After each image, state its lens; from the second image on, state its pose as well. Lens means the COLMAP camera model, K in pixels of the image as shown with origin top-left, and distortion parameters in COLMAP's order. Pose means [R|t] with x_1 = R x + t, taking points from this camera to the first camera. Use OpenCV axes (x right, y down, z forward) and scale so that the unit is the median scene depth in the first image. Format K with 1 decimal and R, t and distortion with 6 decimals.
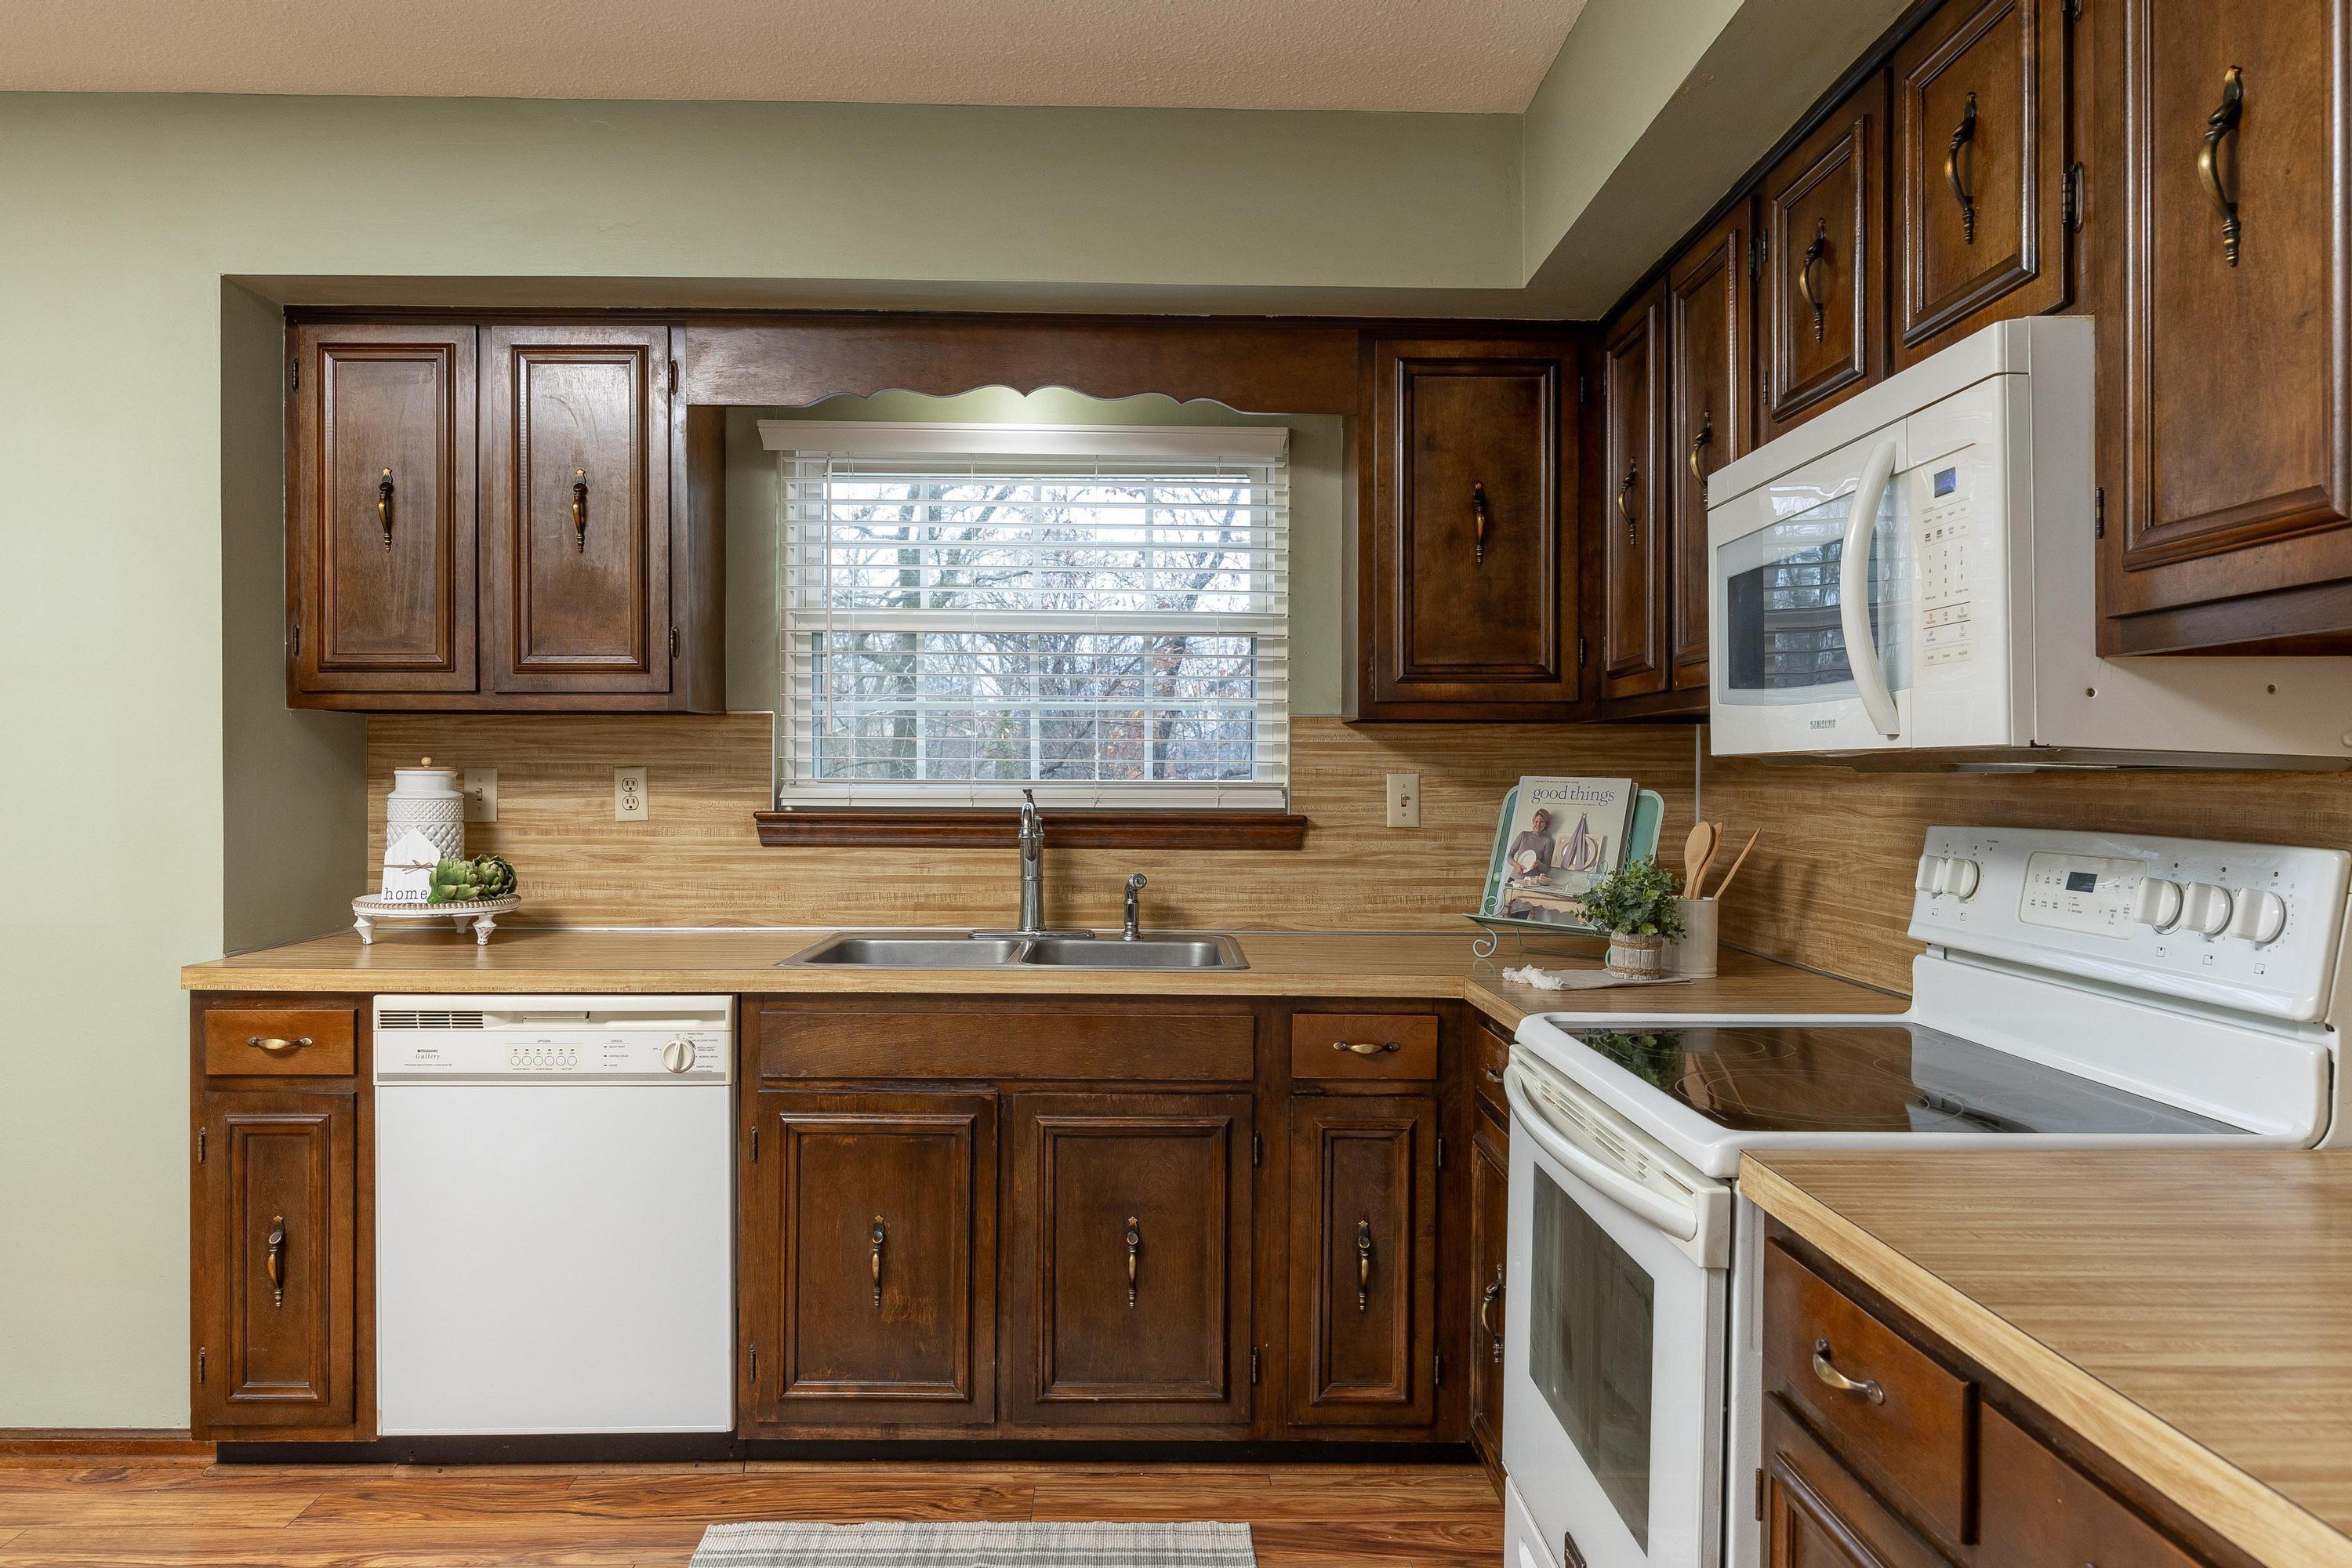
lens RADIAL K [[1582.4, 0, 1205.6], [0, 1582.4, 782.3], [0, 0, 1]] dist [-0.004503, -0.011594]
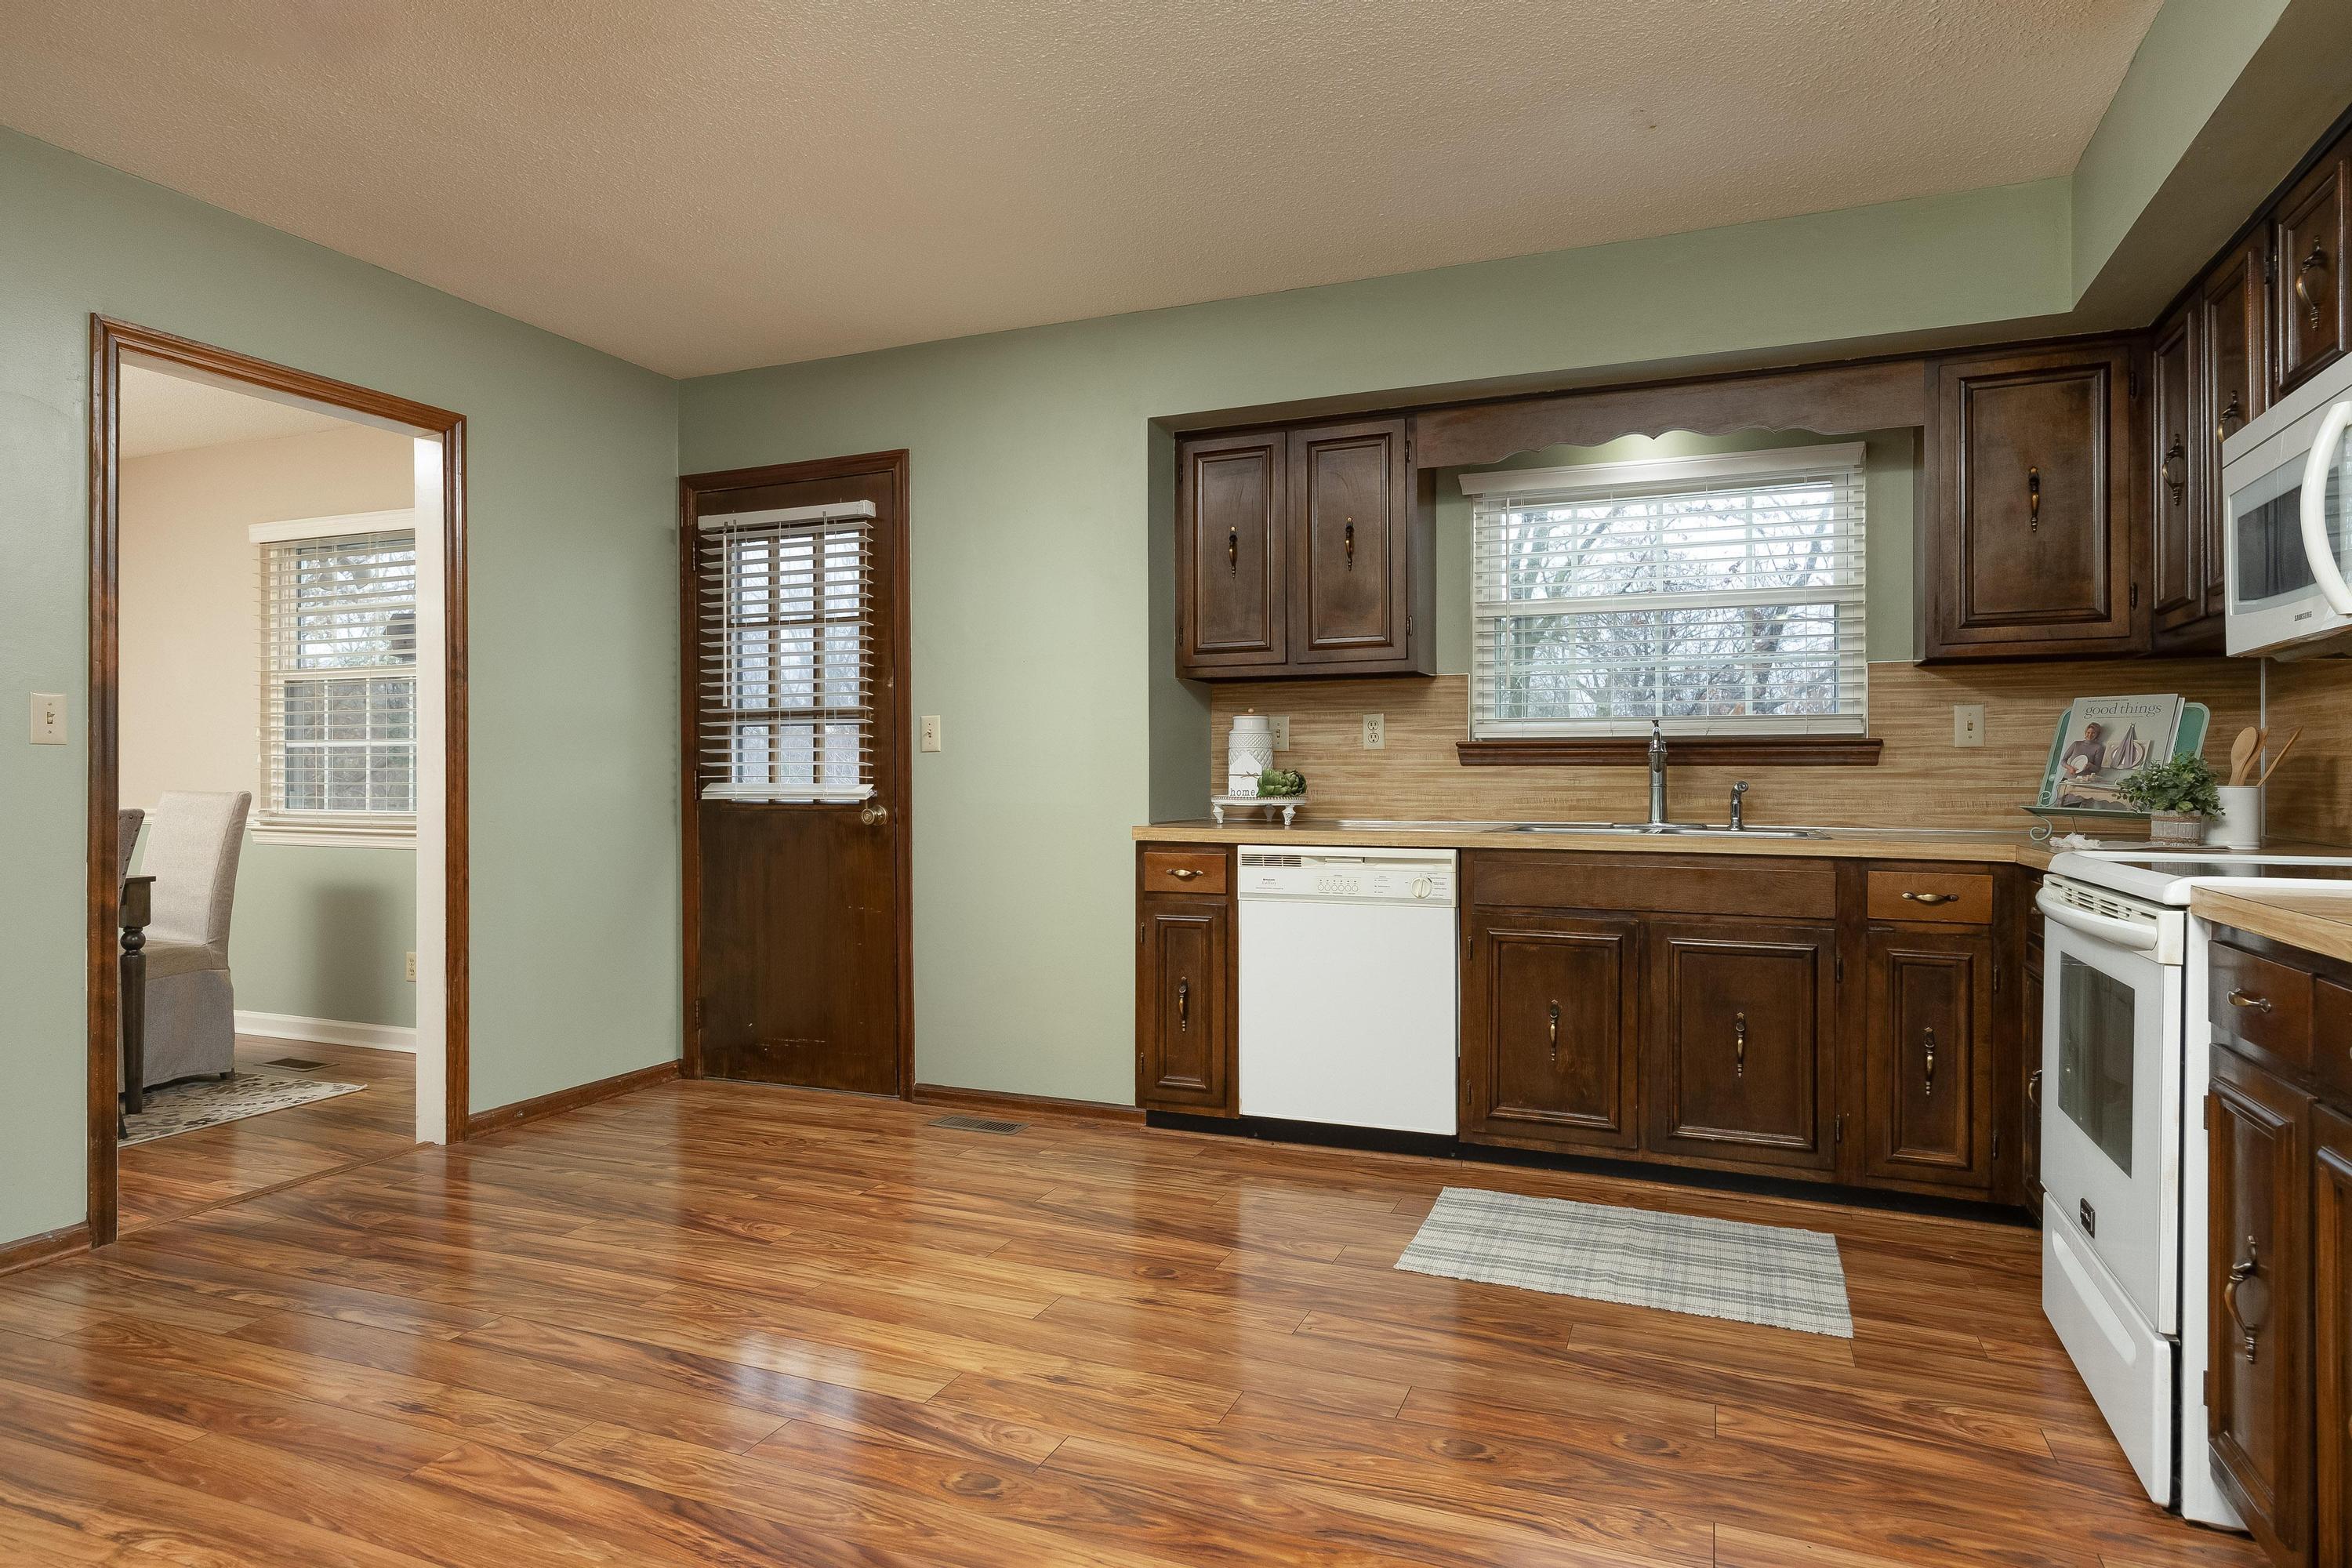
lens RADIAL K [[1384.7, 0, 1157.6], [0, 1384.7, 780.4], [0, 0, 1]] dist [0.014013, -0.001438]
pose [[0.908389, -0.003673, -0.418110, 0.000275], [-0.000011, 0.999961, -0.008809, 0.077525], [0.418126, 0.008006, 0.908354, -0.333811]]
